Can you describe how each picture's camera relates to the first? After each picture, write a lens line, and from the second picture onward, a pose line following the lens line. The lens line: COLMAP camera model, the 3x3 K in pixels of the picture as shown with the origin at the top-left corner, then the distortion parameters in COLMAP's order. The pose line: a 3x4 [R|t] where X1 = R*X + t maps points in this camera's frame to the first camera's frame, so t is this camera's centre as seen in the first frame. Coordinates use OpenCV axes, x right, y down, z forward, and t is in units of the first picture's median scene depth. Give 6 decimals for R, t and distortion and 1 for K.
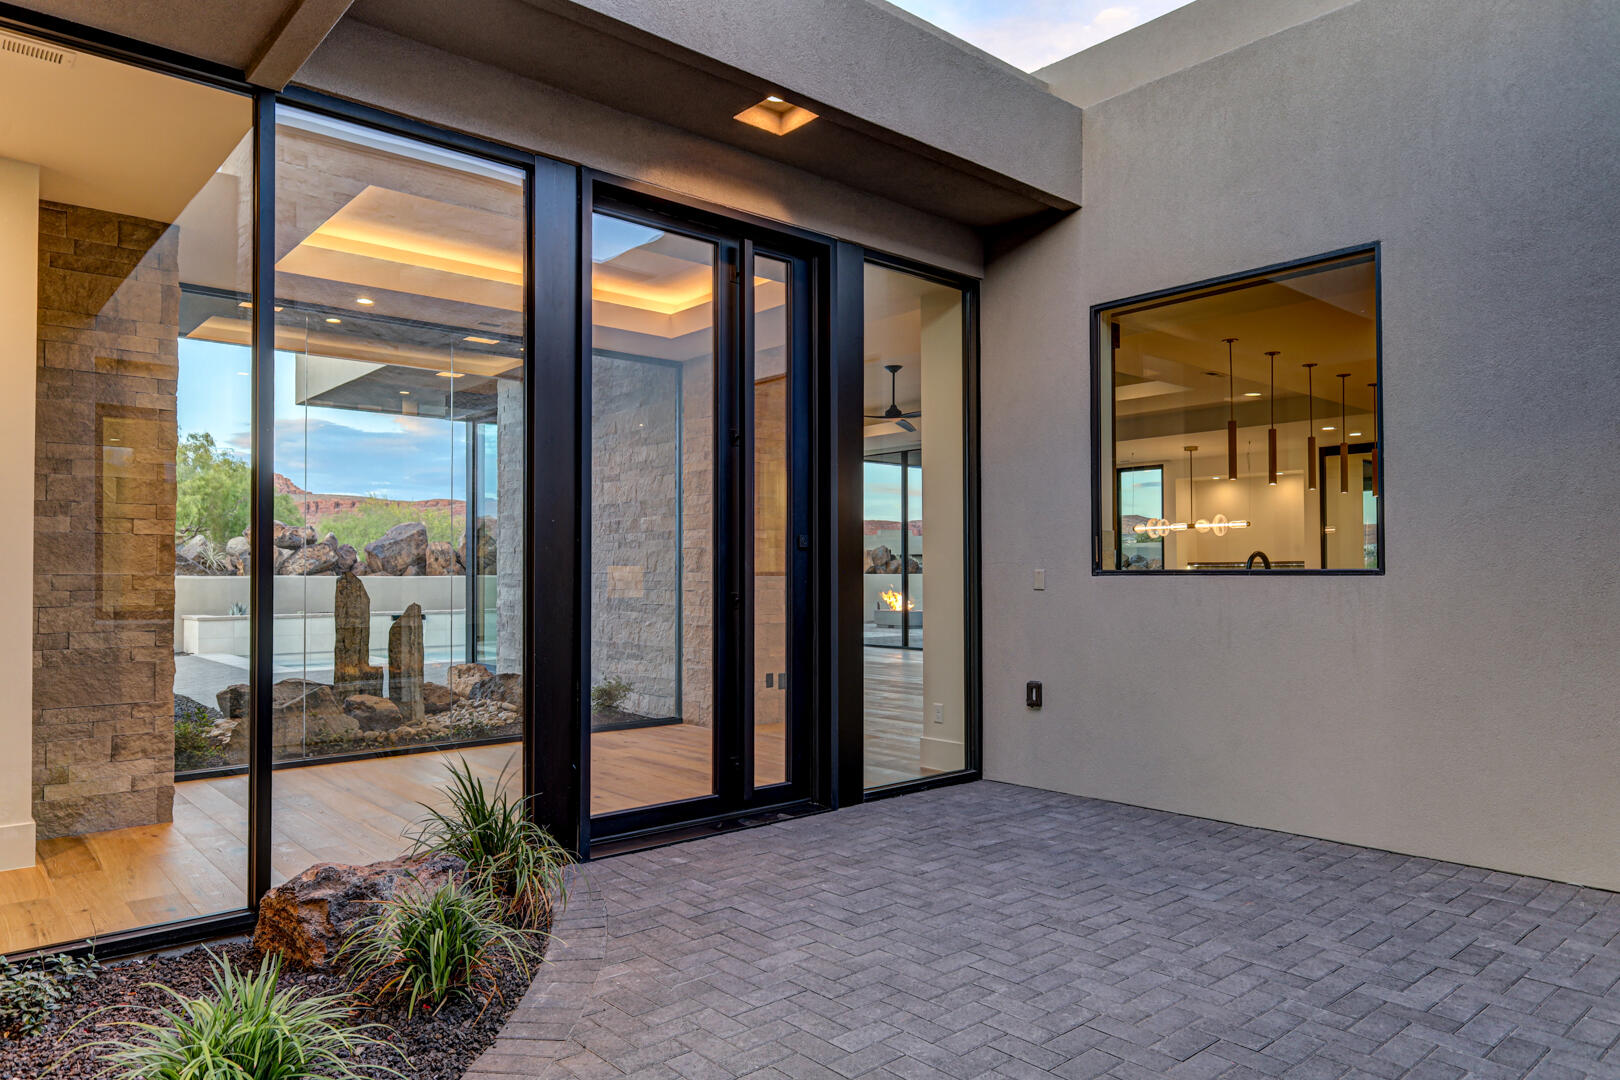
lens RADIAL K [[1044.9, 0, 821.0], [0, 1044.9, 553.2], [0, 0, 1]] dist [-0.009018, 0.000435]
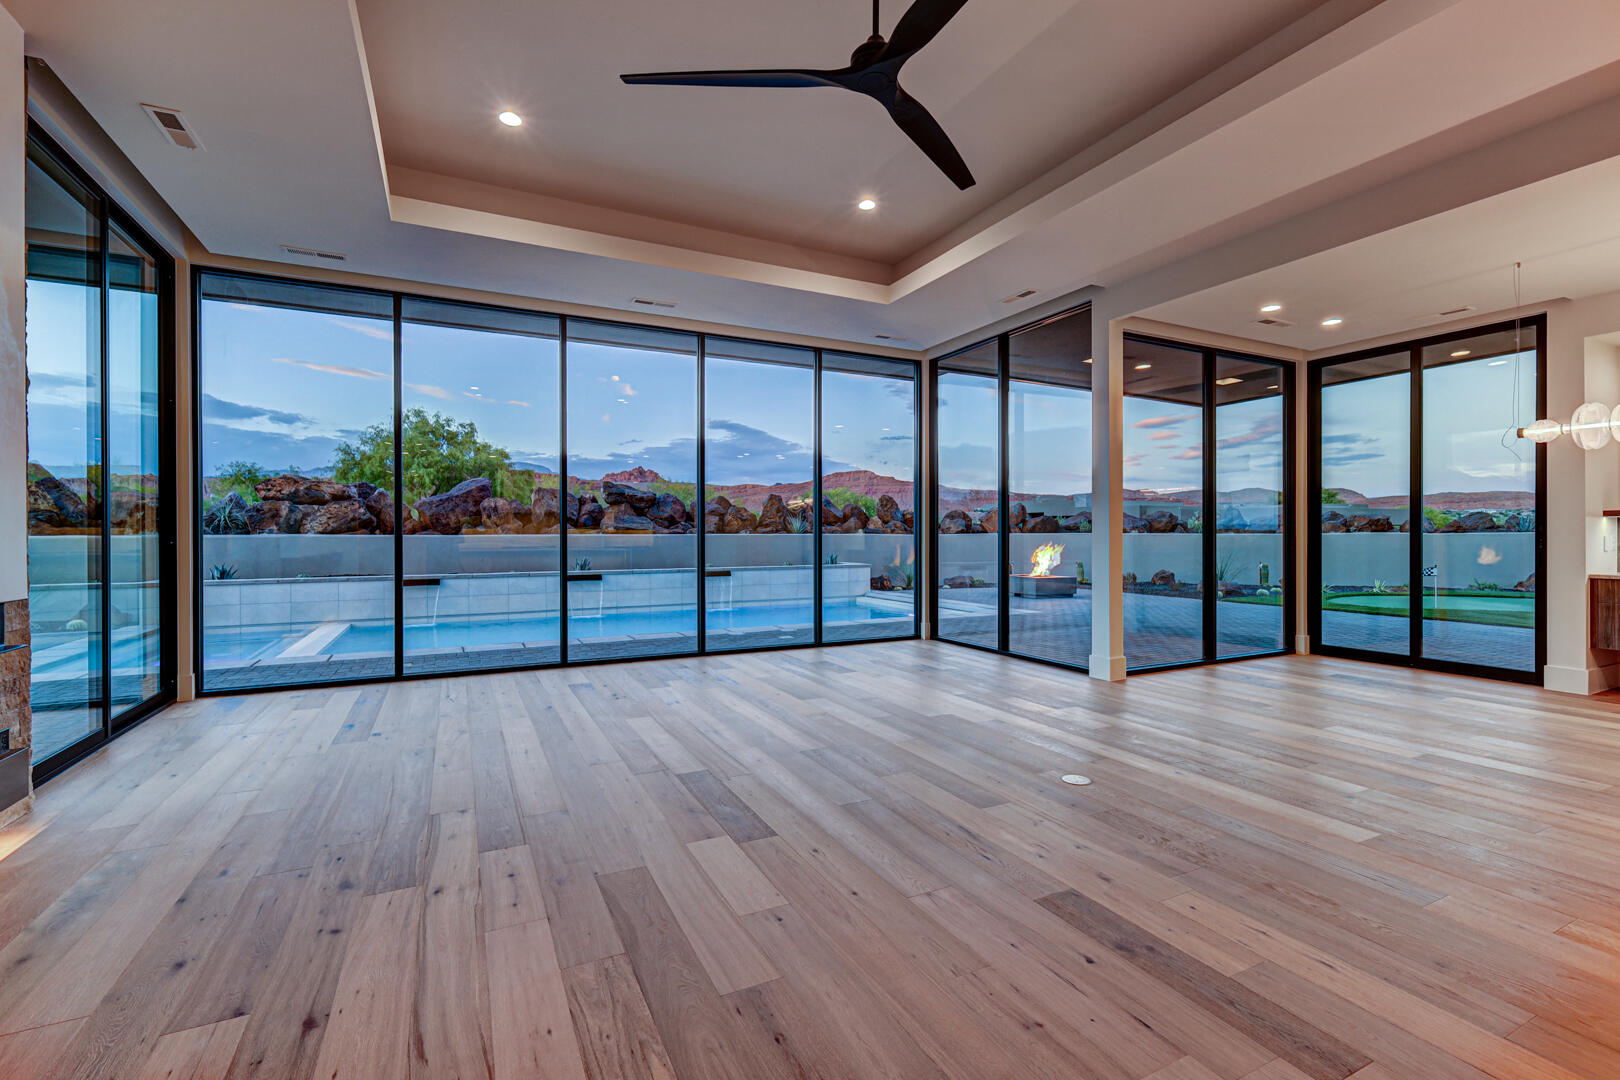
lens RADIAL K [[713.5, 0, 808.9], [0, 713.5, 537.3], [0, 0, 1]] dist [0.003776, 0.000396]
pose [[0.962916, 0.003313, -0.269780, 0.157062], [0.003437, 0.999693, 0.024546, 0.021165], [0.269778, -0.024563, 0.962609, 1.047484]]
